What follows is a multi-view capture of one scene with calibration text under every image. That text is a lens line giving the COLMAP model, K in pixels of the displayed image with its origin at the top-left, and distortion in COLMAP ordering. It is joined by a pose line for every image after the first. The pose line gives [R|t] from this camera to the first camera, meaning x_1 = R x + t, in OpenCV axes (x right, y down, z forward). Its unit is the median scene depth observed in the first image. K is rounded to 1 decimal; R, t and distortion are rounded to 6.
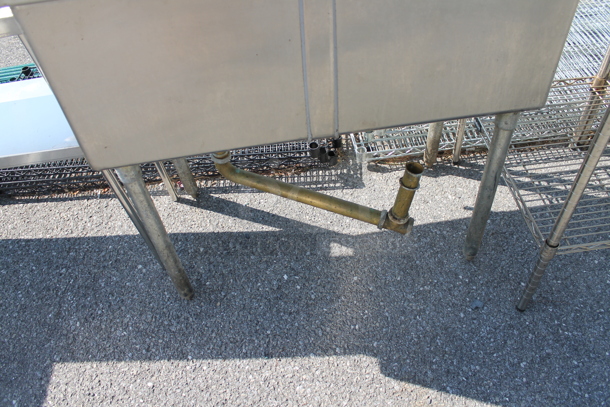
lens RADIAL K [[514.9, 0, 305.0], [0, 514.9, 203.5], [0, 0, 1]] dist [-0.166188, 0.137582]
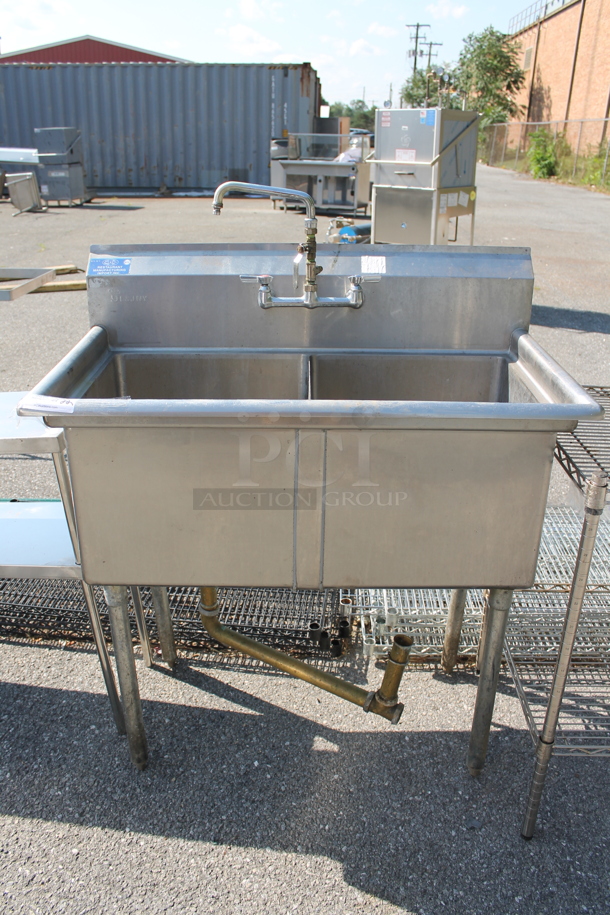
lens RADIAL K [[772.4, 0, 305.0], [0, 772.4, 457.5], [0, 0, 1]] dist [-0.166188, 0.137582]
pose [[0.987947, 0.124094, -0.092530, 0.103280], [-0.151236, 0.901226, -0.406103, 0.195114], [0.032996, 0.415202, 0.909131, -0.384446]]
